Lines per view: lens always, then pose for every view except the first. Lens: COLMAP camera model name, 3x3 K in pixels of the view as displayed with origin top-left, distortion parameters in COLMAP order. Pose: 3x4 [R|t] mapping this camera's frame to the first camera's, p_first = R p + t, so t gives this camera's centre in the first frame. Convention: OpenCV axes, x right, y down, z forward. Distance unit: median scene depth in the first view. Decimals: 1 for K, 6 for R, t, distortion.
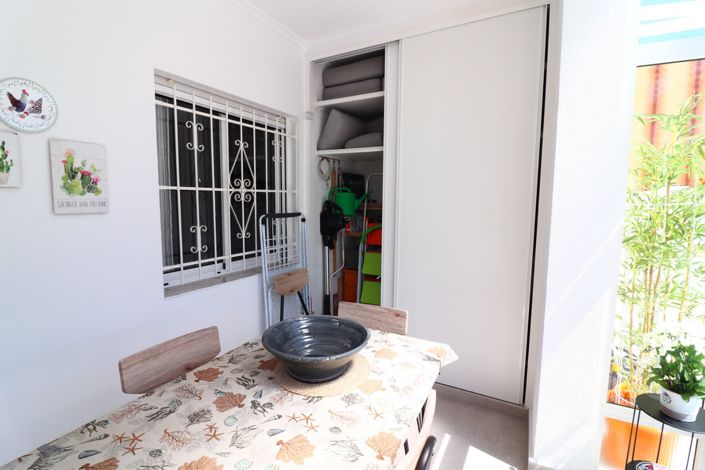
lens RADIAL K [[328.8, 0, 351.3], [0, 328.8, 236.2], [0, 0, 1]] dist [-0.007920, -0.001344]
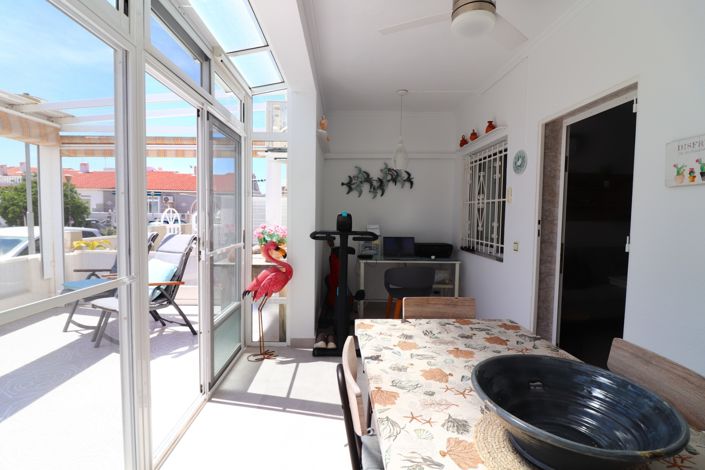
lens RADIAL K [[328.8, 0, 351.9], [0, 328.8, 232.8], [0, 0, 1]] dist [-0.007920, -0.001344]
pose [[-0.856717, 0.003667, -0.515774, 0.710022], [-0.087210, 0.984548, 0.151857, -0.056591], [0.508361, 0.175079, -0.843159, 1.673379]]
